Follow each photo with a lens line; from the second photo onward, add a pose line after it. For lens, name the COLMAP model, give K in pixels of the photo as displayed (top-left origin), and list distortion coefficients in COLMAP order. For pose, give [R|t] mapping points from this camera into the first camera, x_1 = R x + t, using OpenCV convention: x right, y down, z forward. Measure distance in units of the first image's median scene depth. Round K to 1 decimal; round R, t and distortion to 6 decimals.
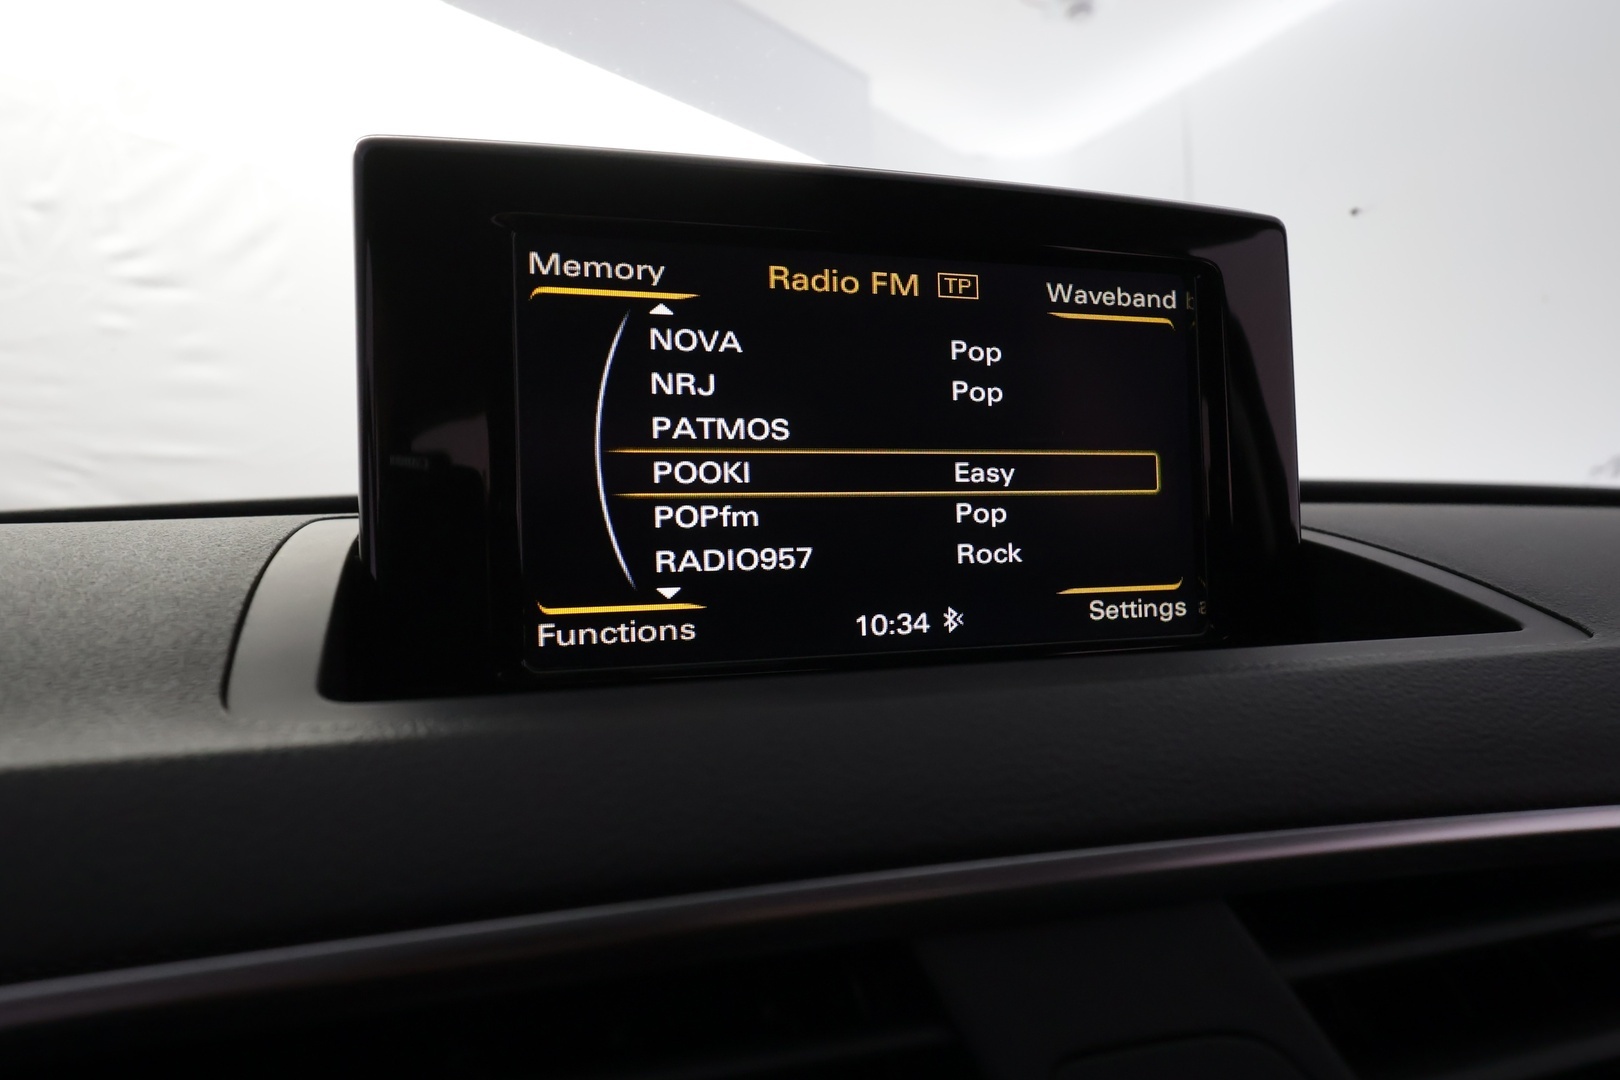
lens RADIAL K [[1163.8, 0, 810.0], [0, 1163.8, 540.0], [0, 0, 1]] dist [0.022504, 0.001530]
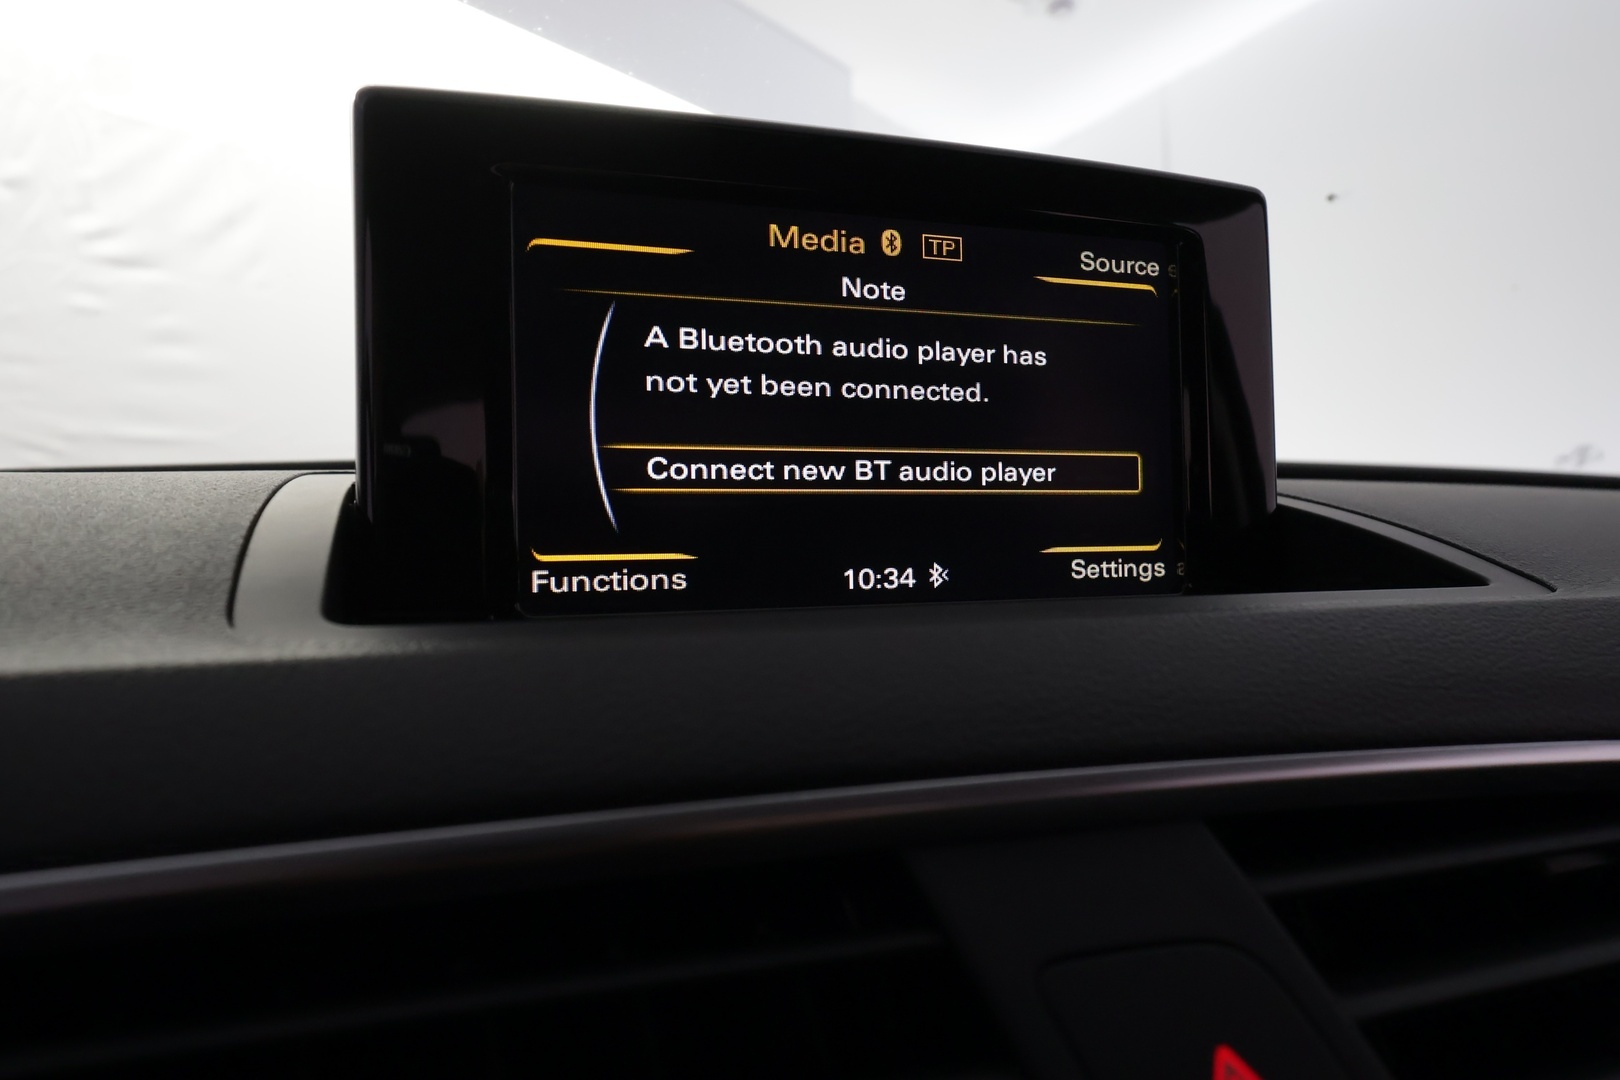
lens RADIAL K [[1163.8, 0, 810.0], [0, 1163.8, 540.0], [0, 0, 1]] dist [0.022504, 0.001530]
pose [[0.999719, 0.010498, 0.021233, -0.013653], [-0.010544, 0.999942, 0.002060, 0.042723], [-0.021210, -0.002283, 0.999772, -0.020474]]
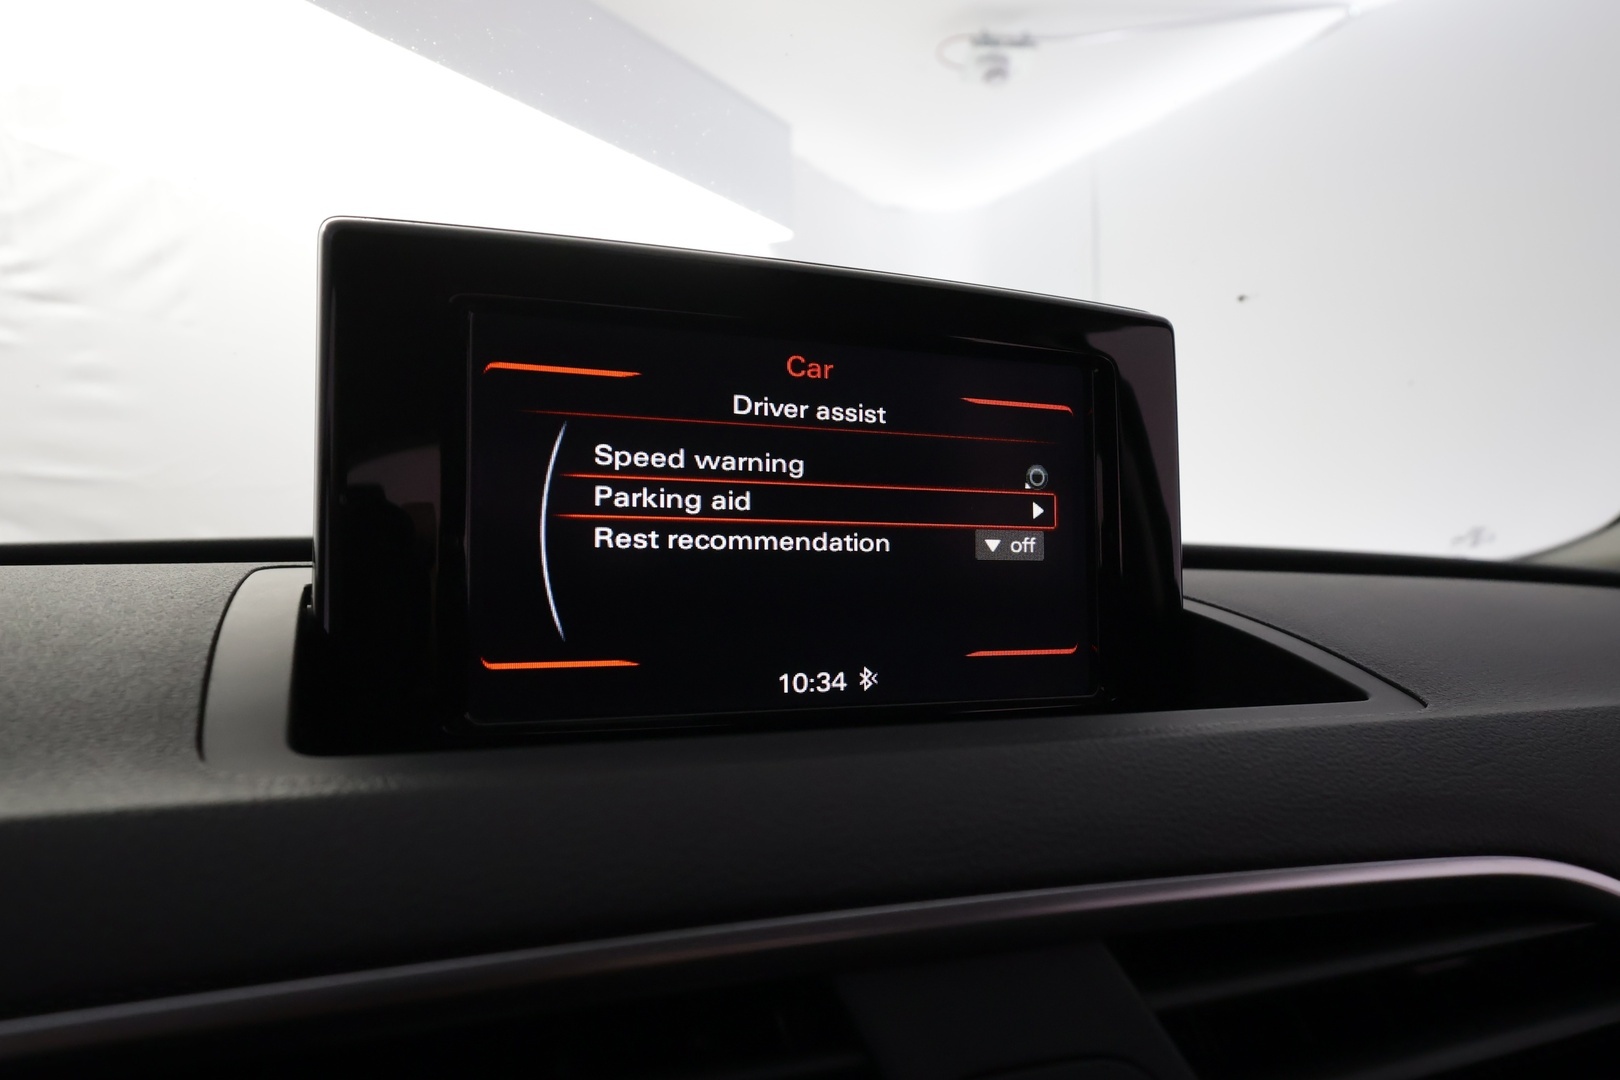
lens RADIAL K [[1172.0, 0, 810.0], [0, 1172.0, 540.0], [0, 0, 1]] dist [0.025710, 0.000925]
pose [[0.996596, 0.027531, 0.077708, -0.022345], [-0.025123, 0.999179, -0.031791, -0.028486], [-0.078519, 0.029730, 0.996469, -0.098009]]
